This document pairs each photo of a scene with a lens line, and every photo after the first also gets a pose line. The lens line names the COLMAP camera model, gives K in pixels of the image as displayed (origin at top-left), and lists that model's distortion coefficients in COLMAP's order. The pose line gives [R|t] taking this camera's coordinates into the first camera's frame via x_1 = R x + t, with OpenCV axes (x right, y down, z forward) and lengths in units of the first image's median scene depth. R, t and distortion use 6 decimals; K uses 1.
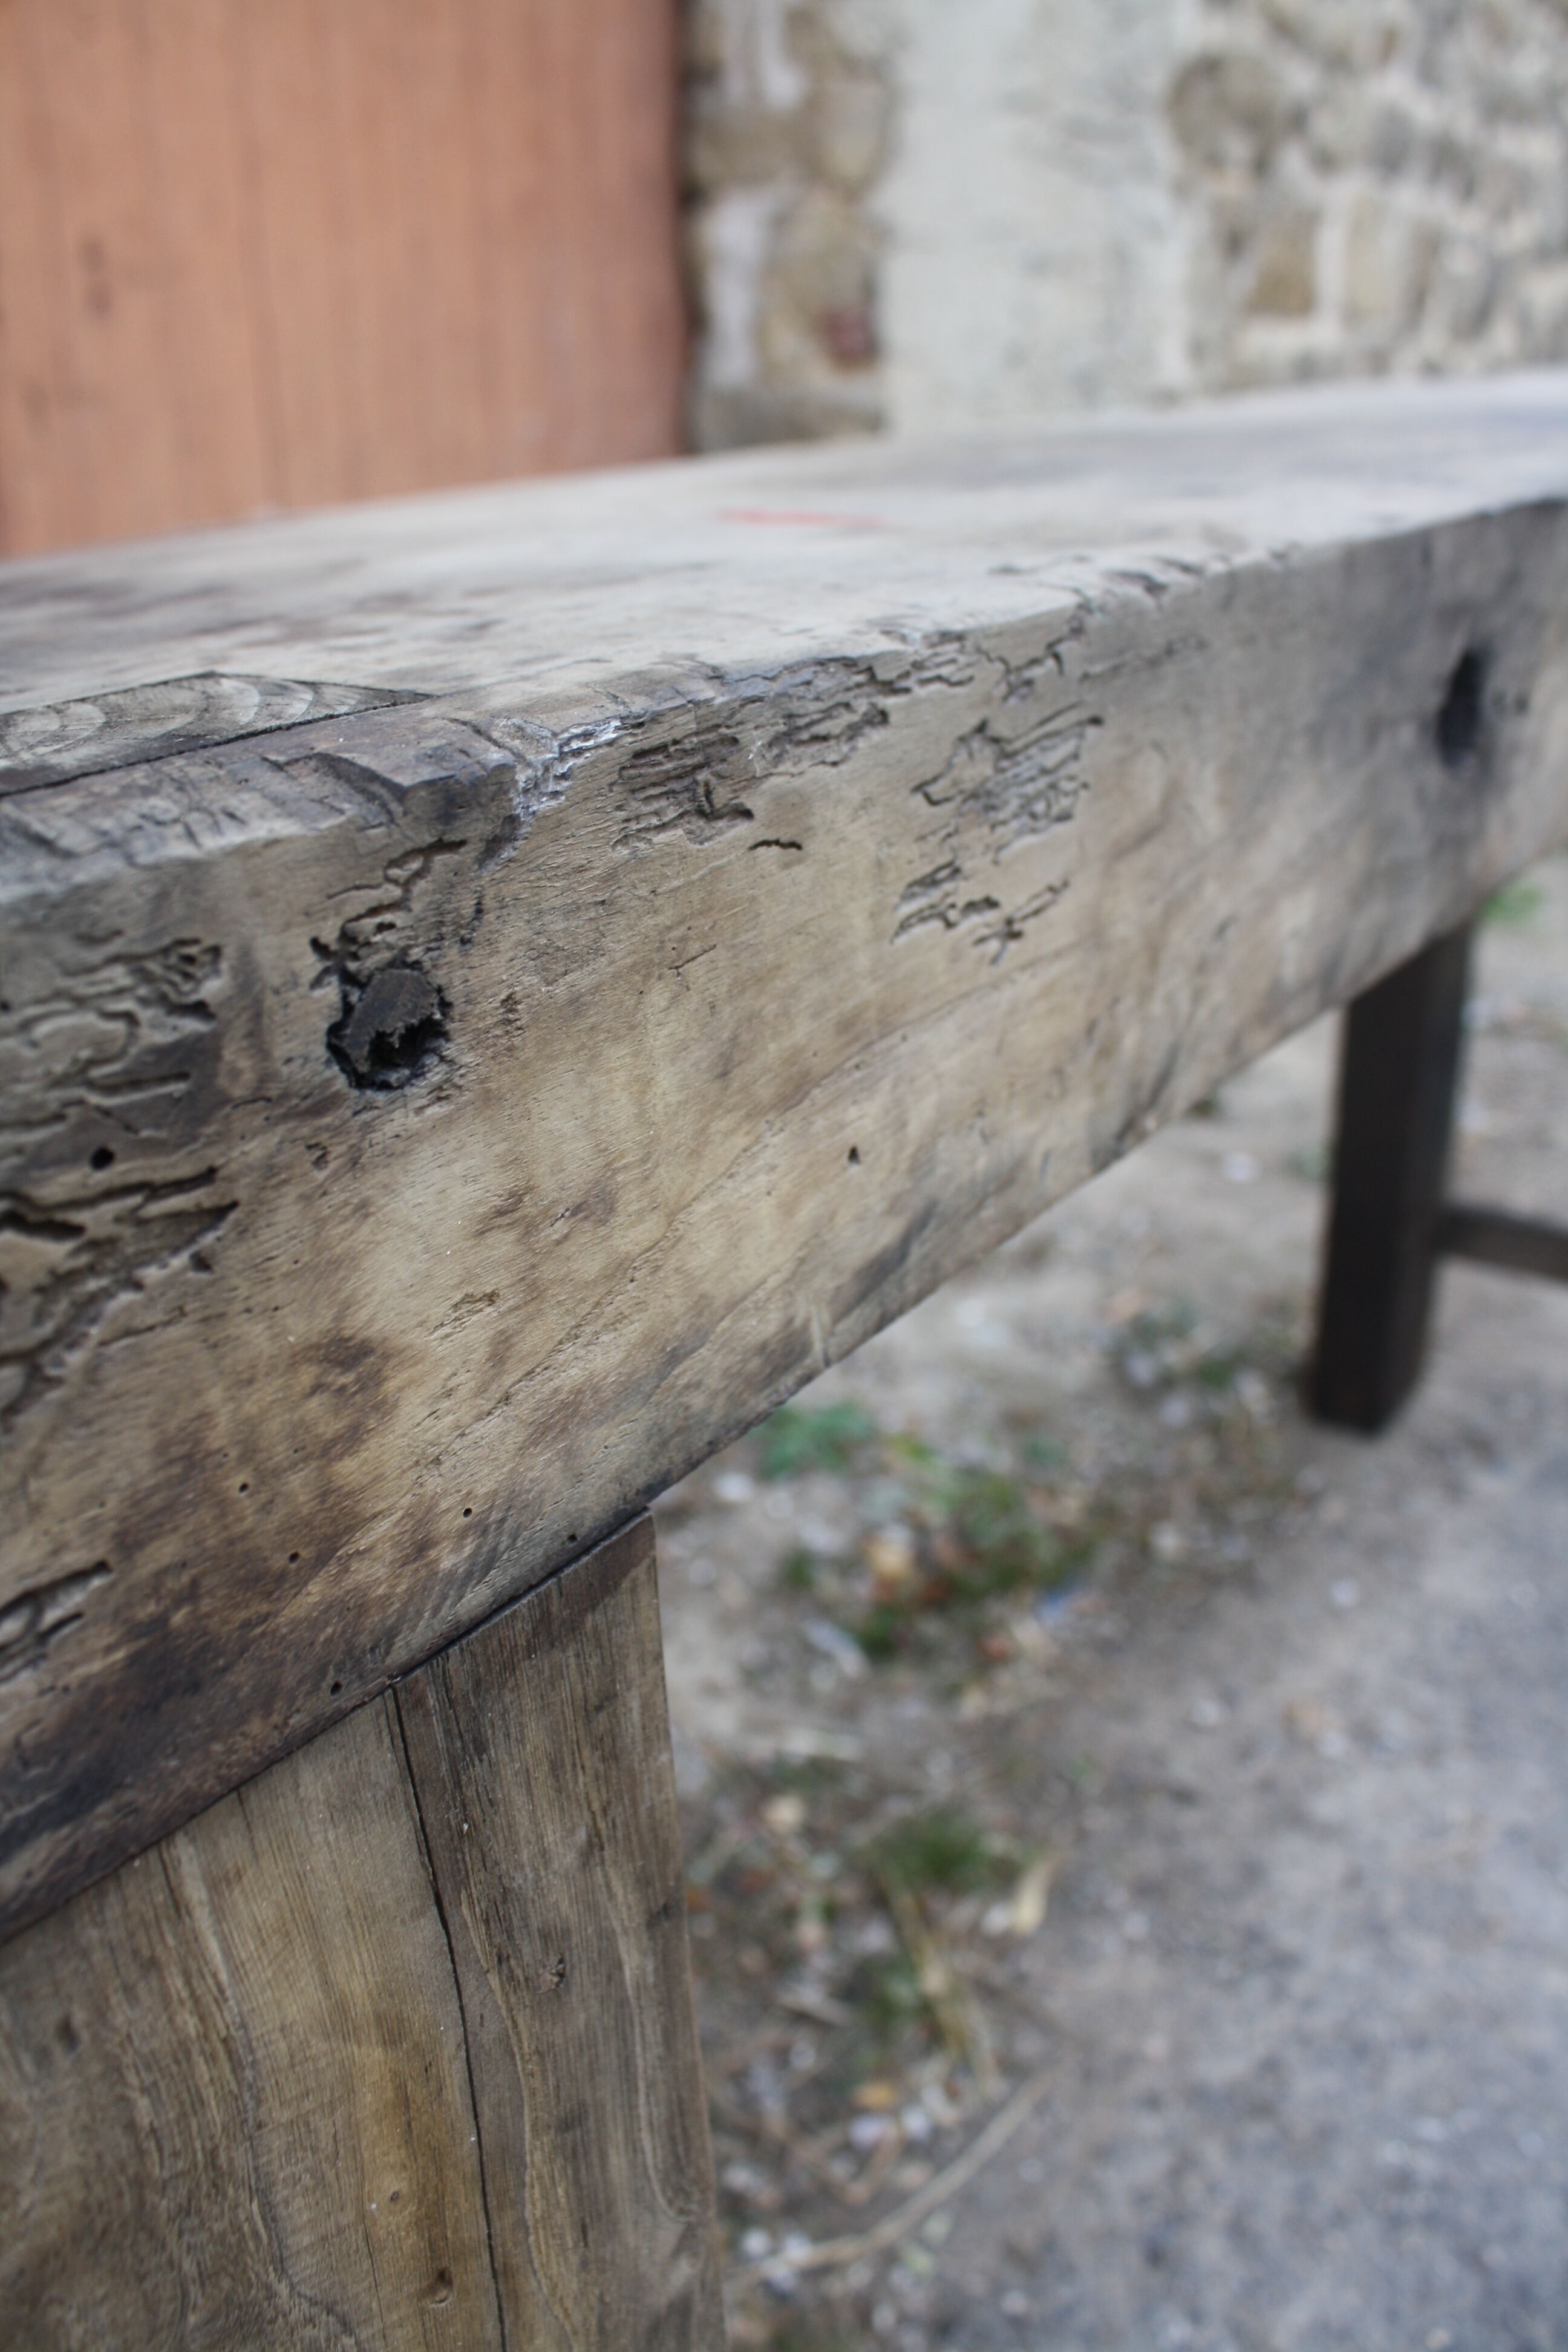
lens RADIAL K [[1977.5, 0, 737.3], [0, 1977.5, 1175.6], [0, 0, 1]] dist [-0.168713, 0.136767]
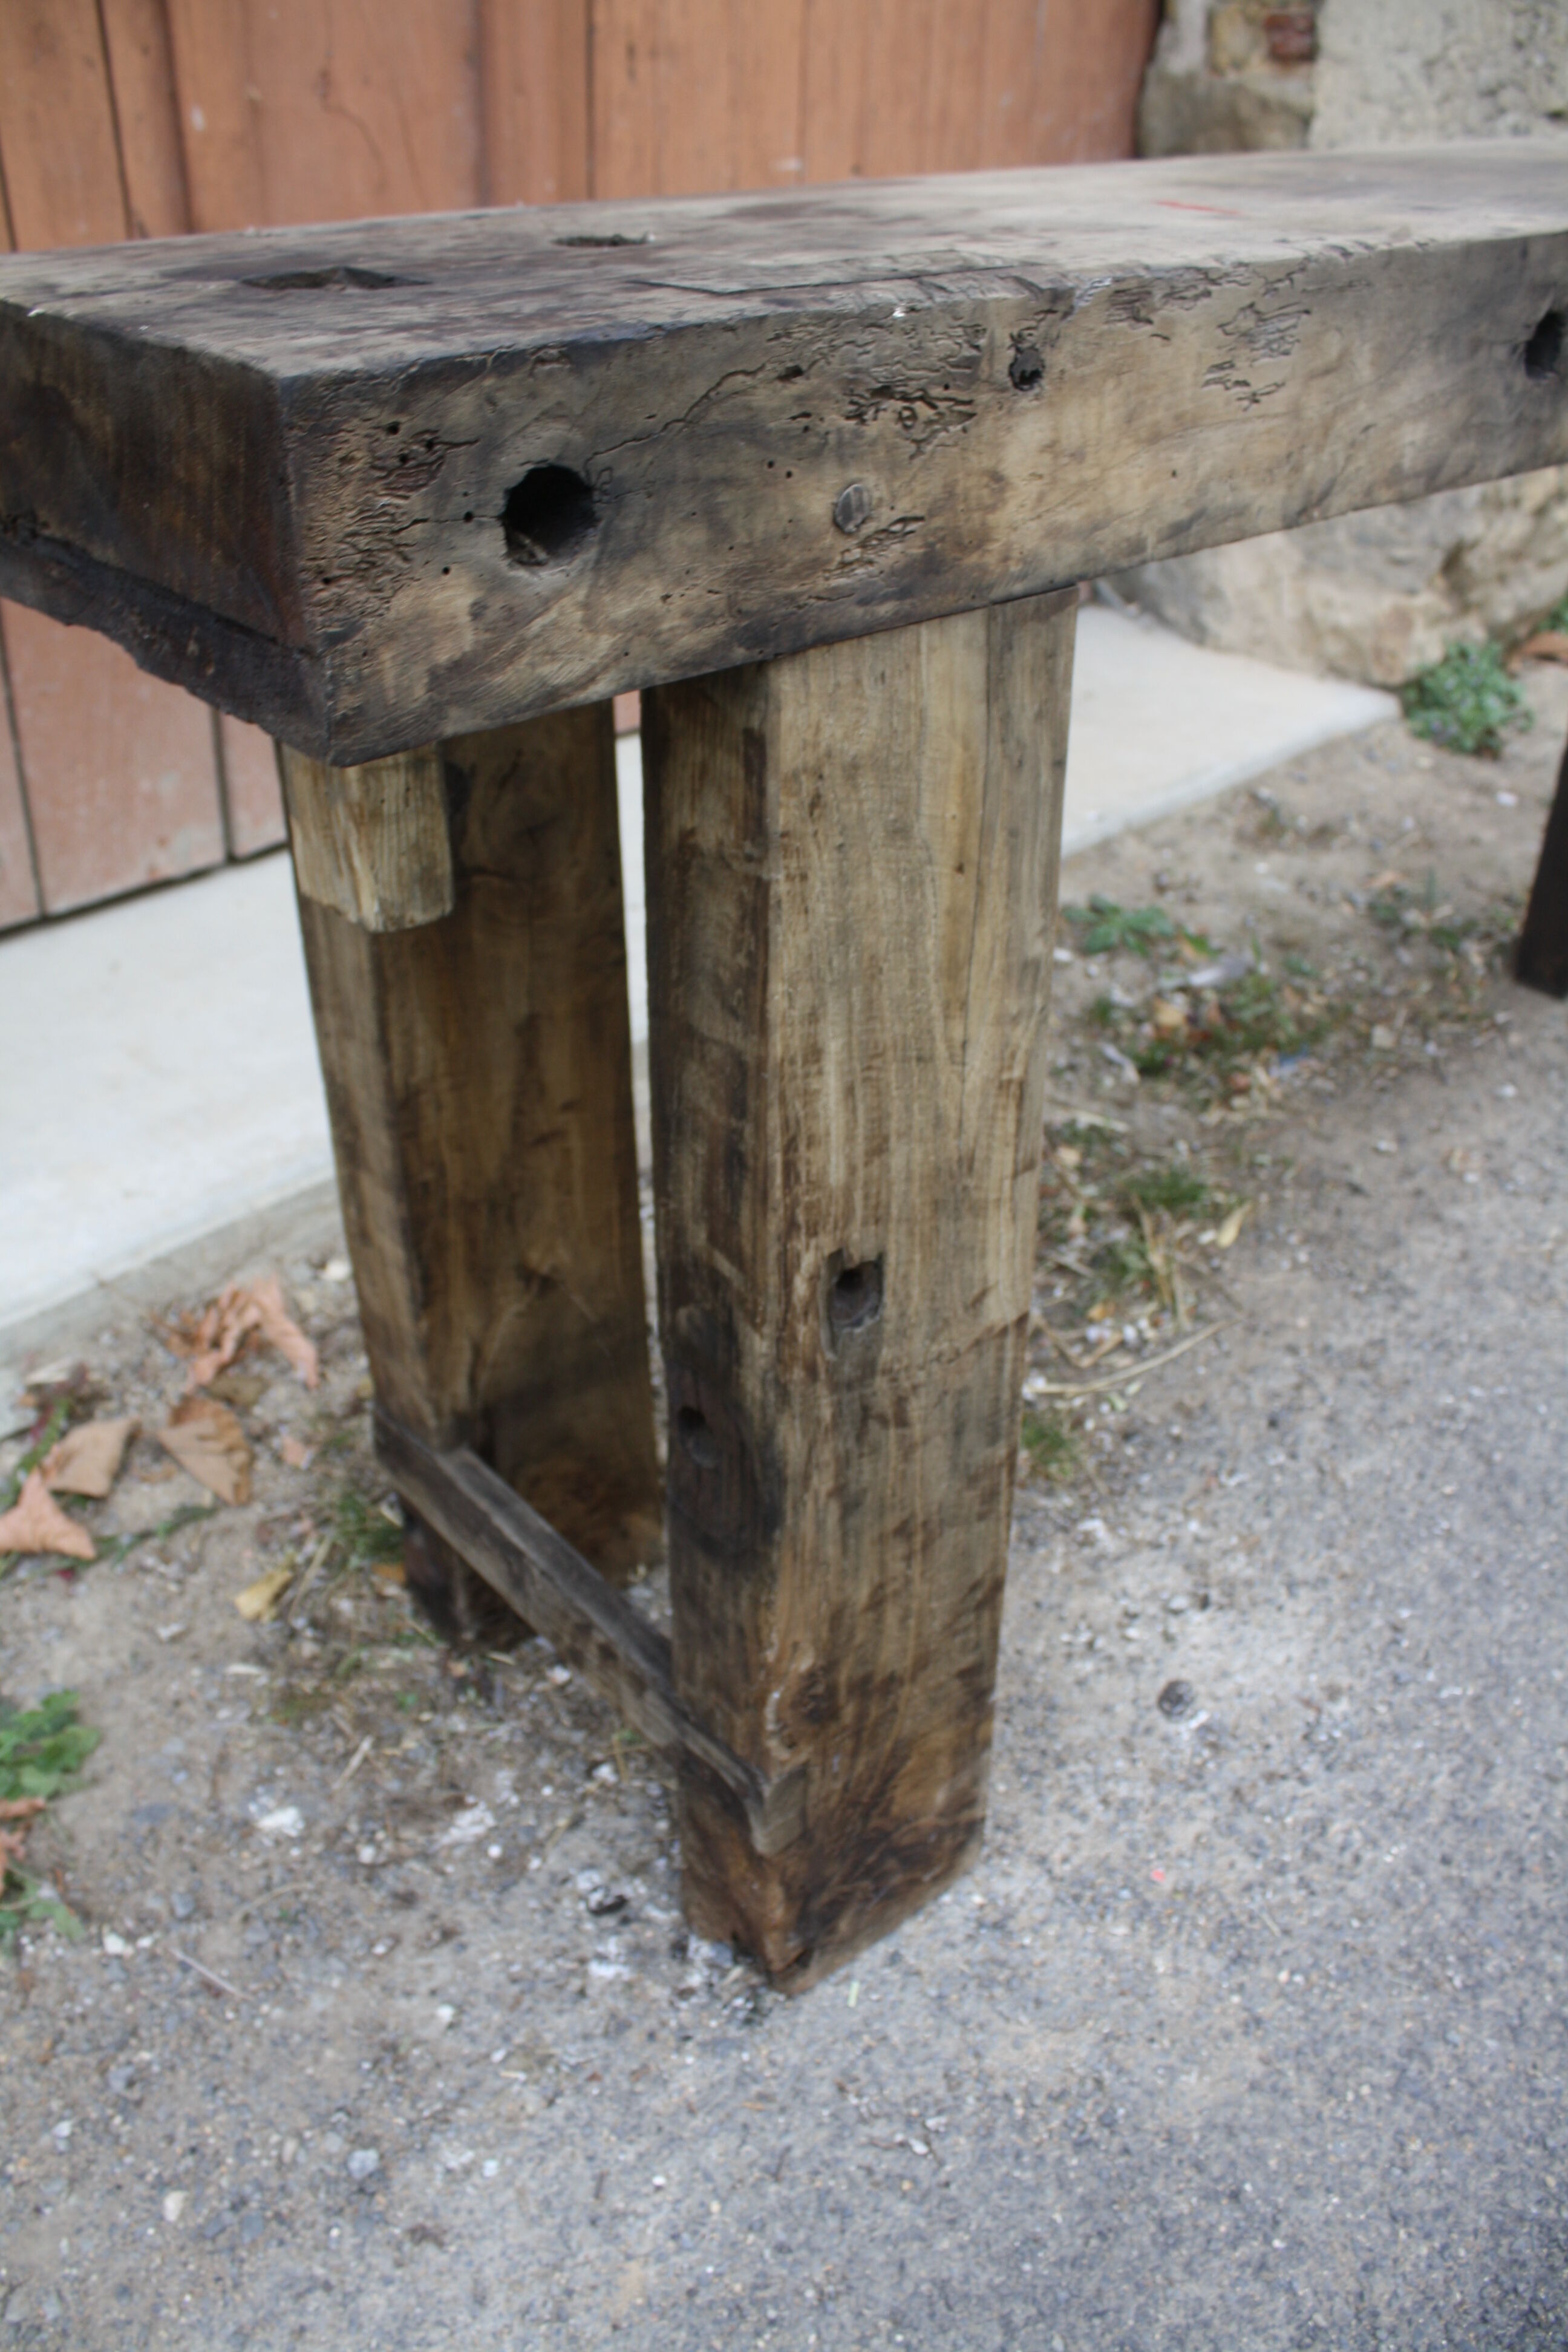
lens RADIAL K [[1846.2, 0, 784.0], [0, 1846.2, 1176.0], [0, 0, 1]] dist [-0.159253, 0.122143]
pose [[0.980335, 0.145964, -0.132806, 0.004449], [-0.118838, 0.973935, 0.193206, 0.347657], [0.157546, -0.173625, 0.972129, -1.062017]]
